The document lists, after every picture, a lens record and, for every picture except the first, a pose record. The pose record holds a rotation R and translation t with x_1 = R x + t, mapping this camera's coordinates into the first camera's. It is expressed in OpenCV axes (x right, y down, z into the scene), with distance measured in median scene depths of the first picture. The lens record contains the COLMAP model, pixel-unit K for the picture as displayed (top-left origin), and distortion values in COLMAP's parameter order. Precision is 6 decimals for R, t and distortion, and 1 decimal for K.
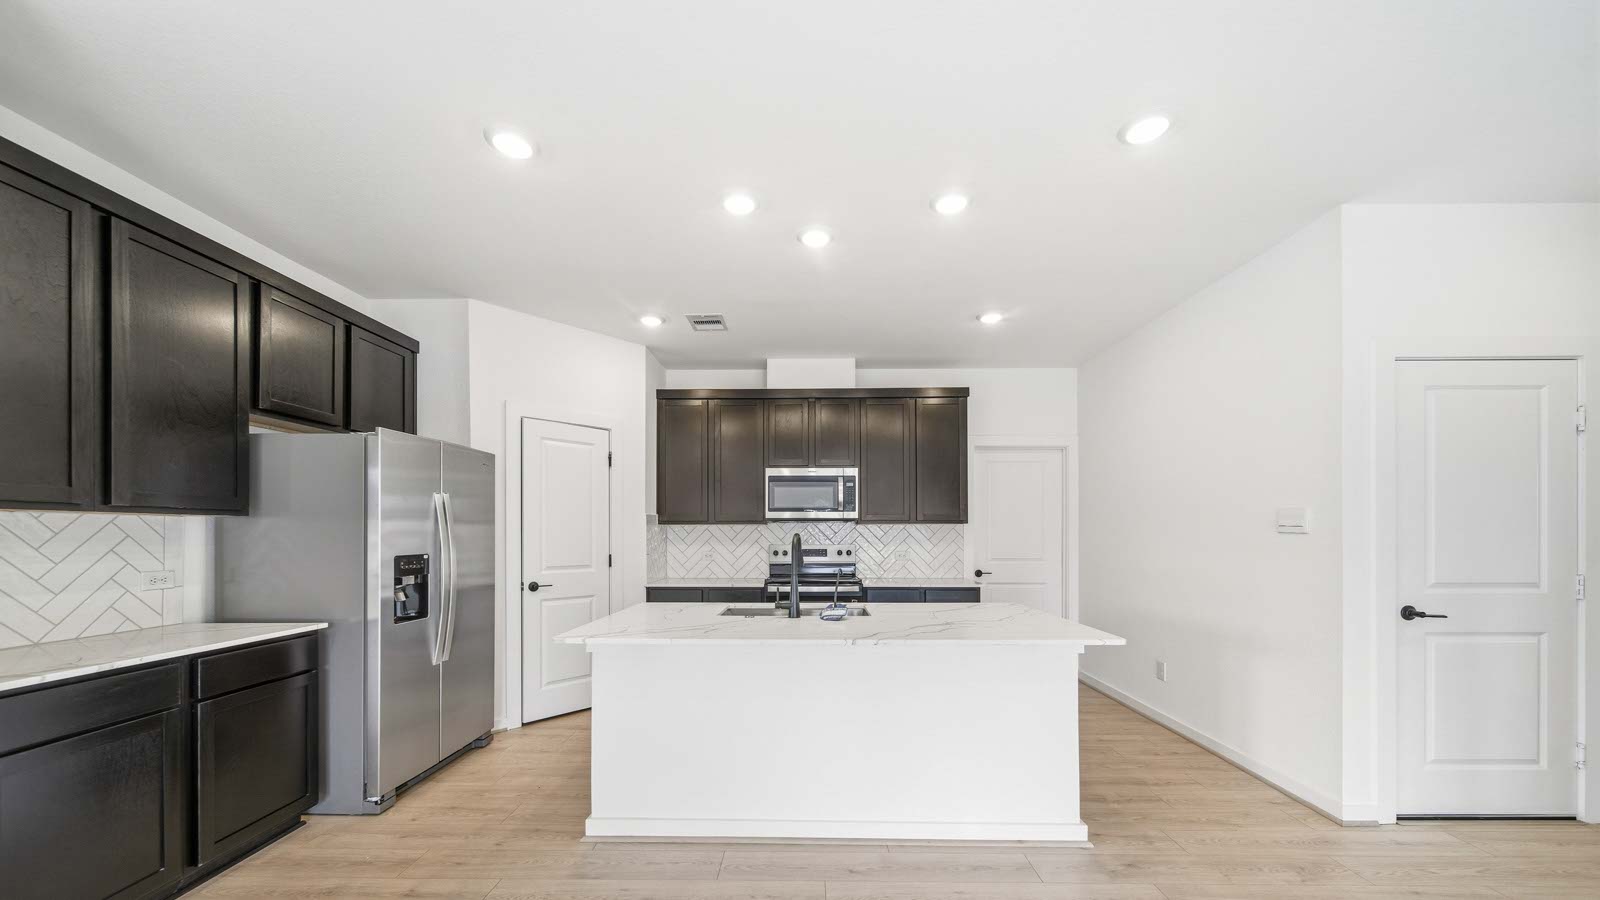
lens RADIAL K [[560.7, 0, 804.8], [0, 560.7, 536.3], [0, 0, 1]] dist [0.000902, 0.000124]
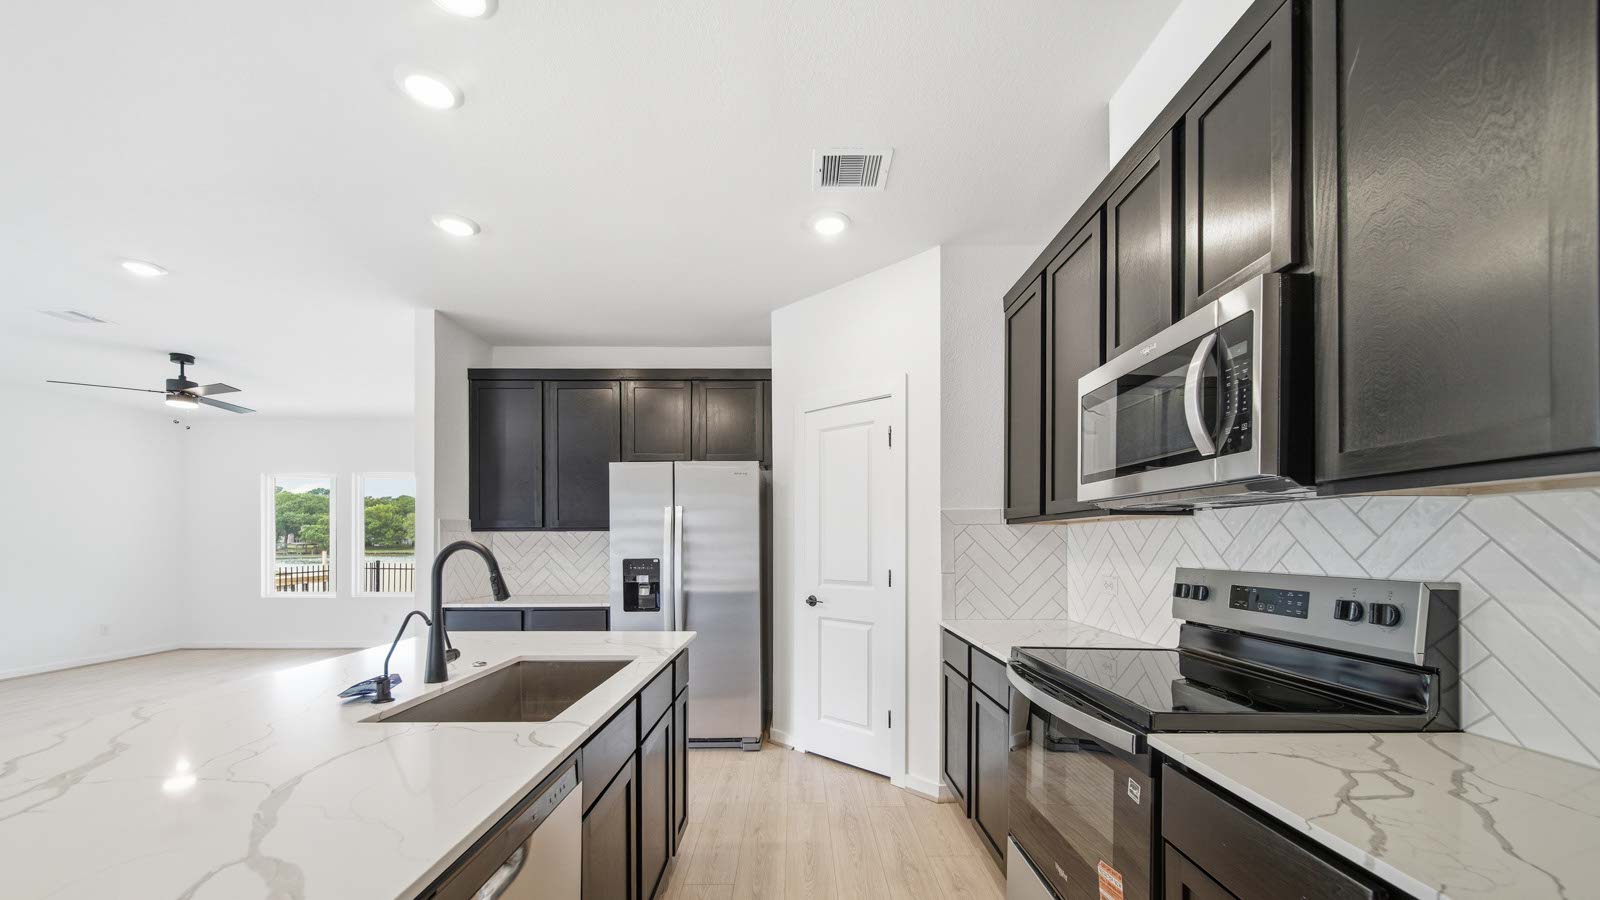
lens RADIAL K [[573.4, 0, 801.5], [0, 573.4, 528.6], [0, 0, 1]] dist [0.001096, 0.000076]
pose [[0.022452, -0.023888, -0.999462, 0.410923], [-0.001331, 0.999713, -0.023924, -0.002426], [0.999747, 0.001867, 0.022413, 0.938170]]
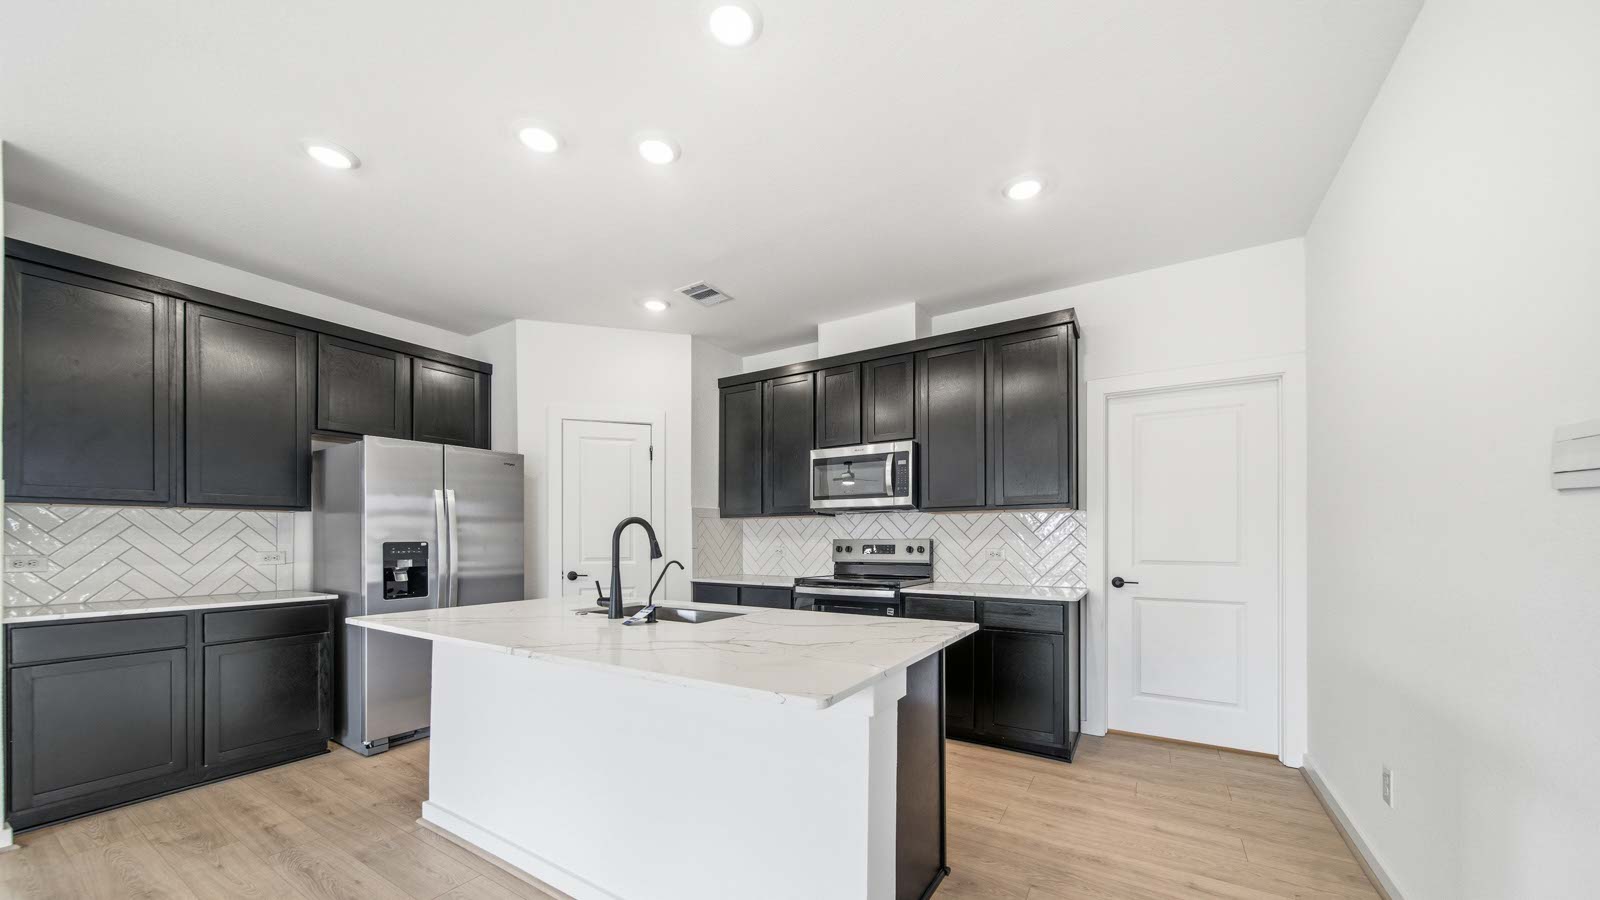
lens RADIAL K [[560.7, 0, 804.8], [0, 560.7, 536.3], [0, 0, 1]] dist [0.000902, 0.000124]
pose [[0.854184, -0.002593, -0.519965, 0.444713], [-0.000213, 0.999986, -0.005338, 0.019009], [0.519972, 0.004671, 0.854171, 0.303295]]
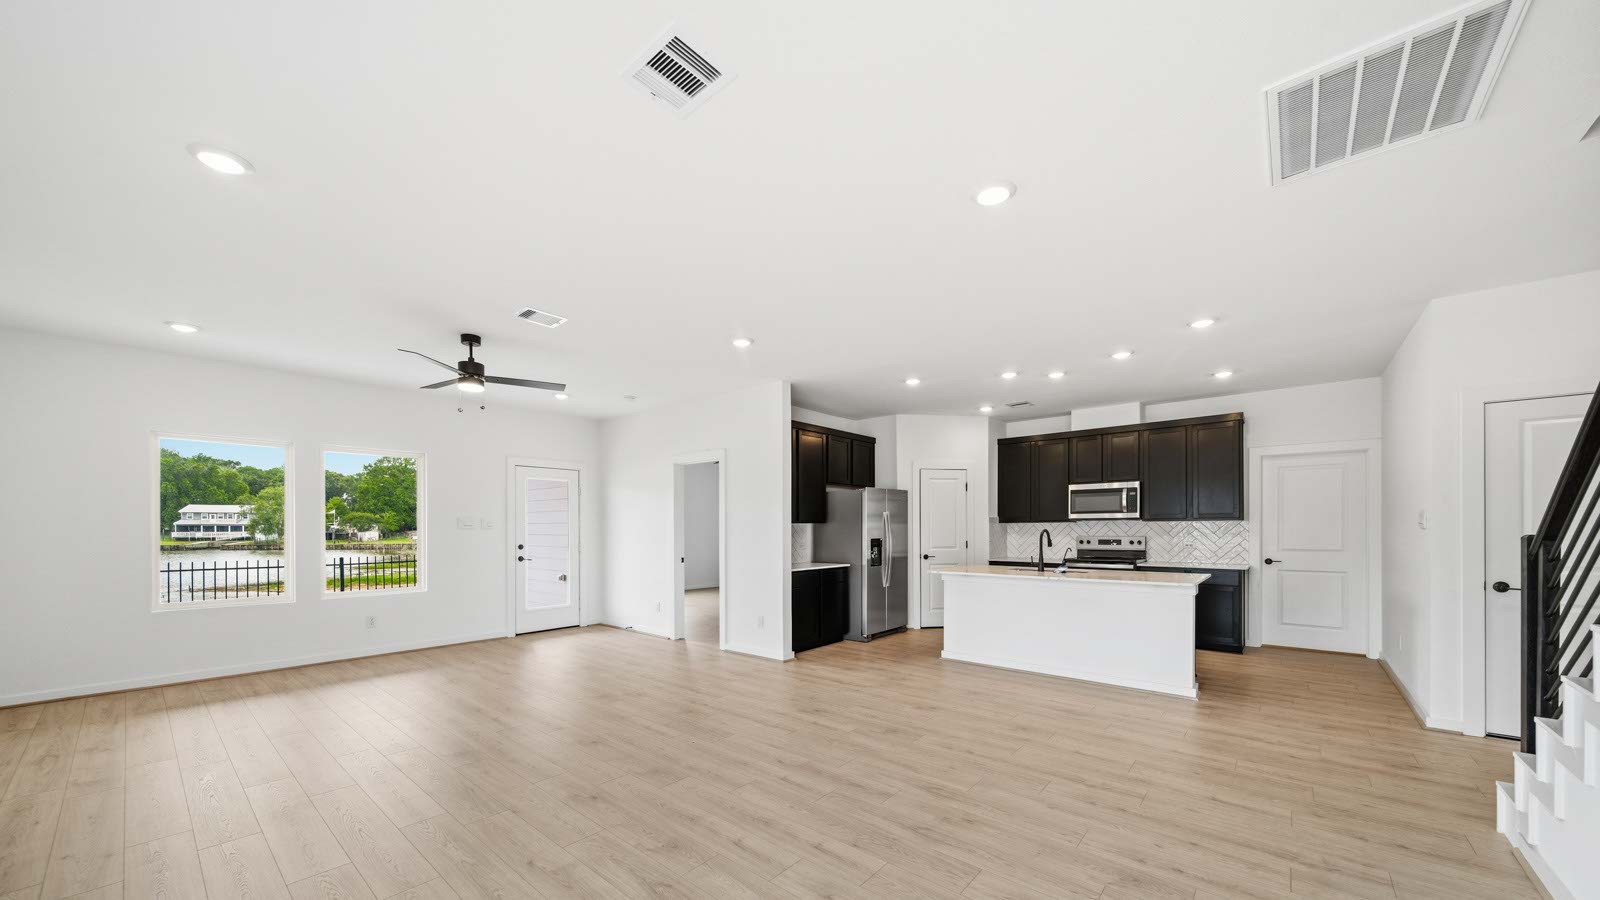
lens RADIAL K [[573.4, 0, 801.5], [0, 573.4, 528.6], [0, 0, 1]] dist [0.001096, 0.000076]
pose [[0.768597, -0.002249, -0.639730, 0.430253], [0.001127, 0.999997, -0.002161, -0.002738], [0.639733, 0.000940, 0.768597, -0.755758]]
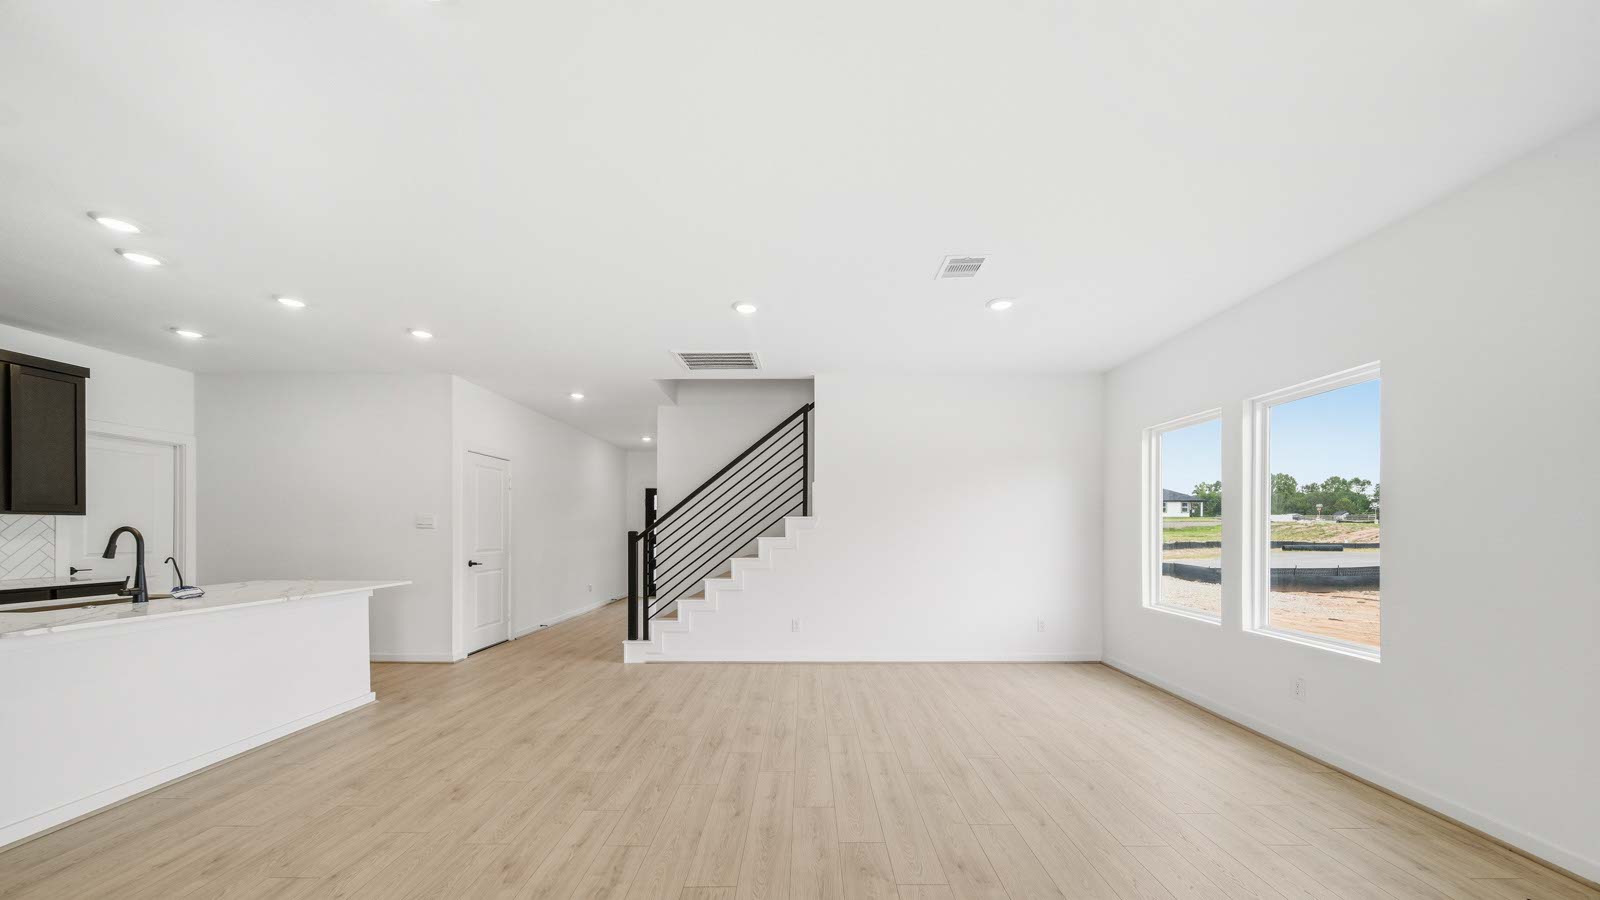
lens RADIAL K [[573.4, 0, 801.5], [0, 573.4, 528.6], [0, 0, 1]] dist [0.001096, 0.000076]
pose [[-0.004780, 0.002311, 0.999986, -0.802795], [-0.001226, 0.999997, -0.002317, -0.000699], [-0.999988, -0.001237, -0.004777, -0.208339]]
